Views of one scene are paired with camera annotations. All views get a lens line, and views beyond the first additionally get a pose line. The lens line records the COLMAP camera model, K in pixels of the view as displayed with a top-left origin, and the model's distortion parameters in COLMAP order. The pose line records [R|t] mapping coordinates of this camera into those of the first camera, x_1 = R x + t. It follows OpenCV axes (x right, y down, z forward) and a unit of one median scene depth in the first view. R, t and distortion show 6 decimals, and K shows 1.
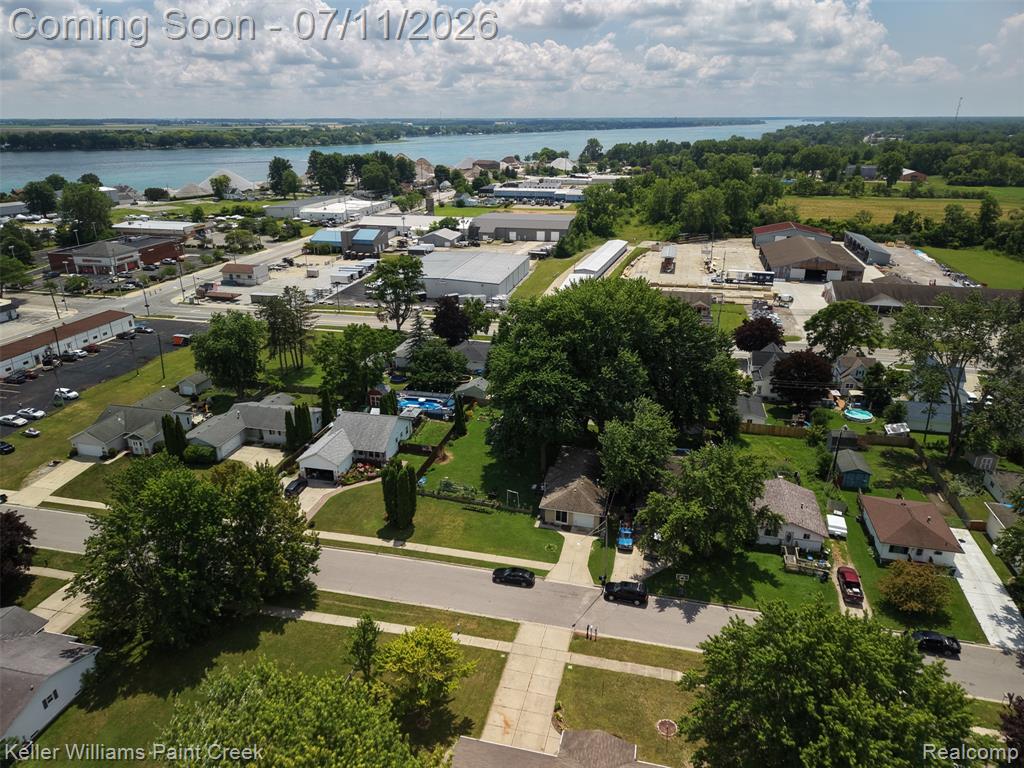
lens RADIAL K [[698.2, 0, 513.7], [0, 698.2, 386.9], [0, 0, 1]] dist [0.040868, -0.000698]
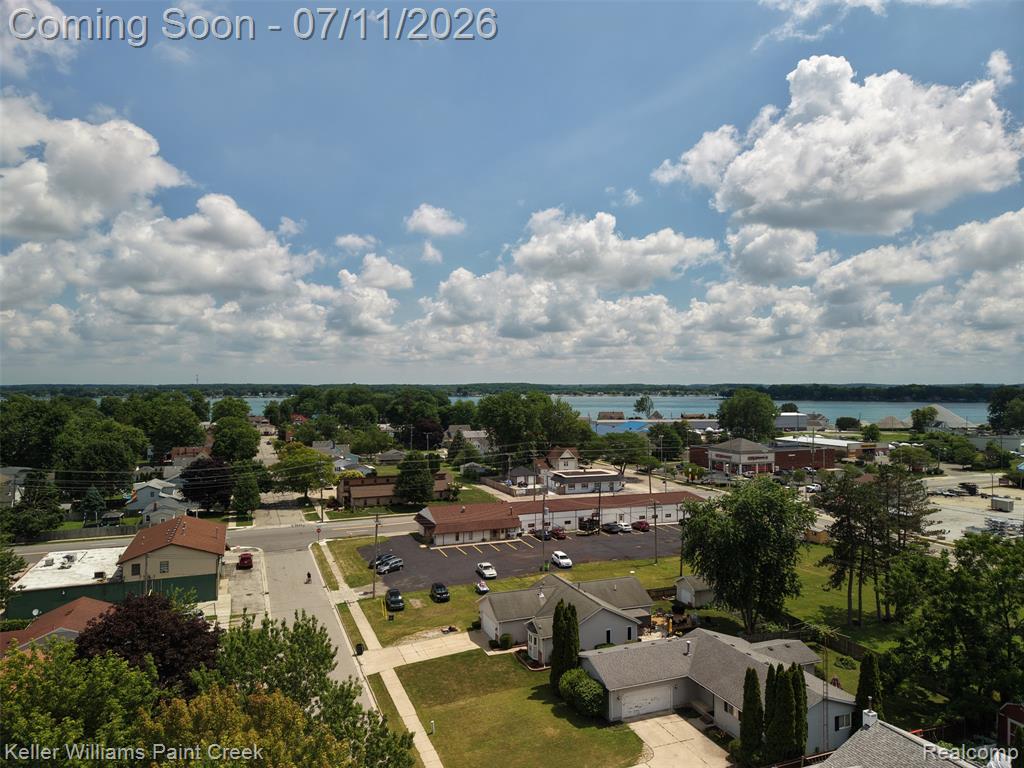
lens RADIAL K [[698.2, 0, 510.1], [0, 698.2, 383.8], [0, 0, 1]] dist [0.040868, -0.000698]
pose [[0.583189, 0.014330, -0.812210, -0.041463], [-0.304489, 0.930805, -0.202209, 0.002696], [0.753112, 0.365235, 0.547198, 0.464019]]
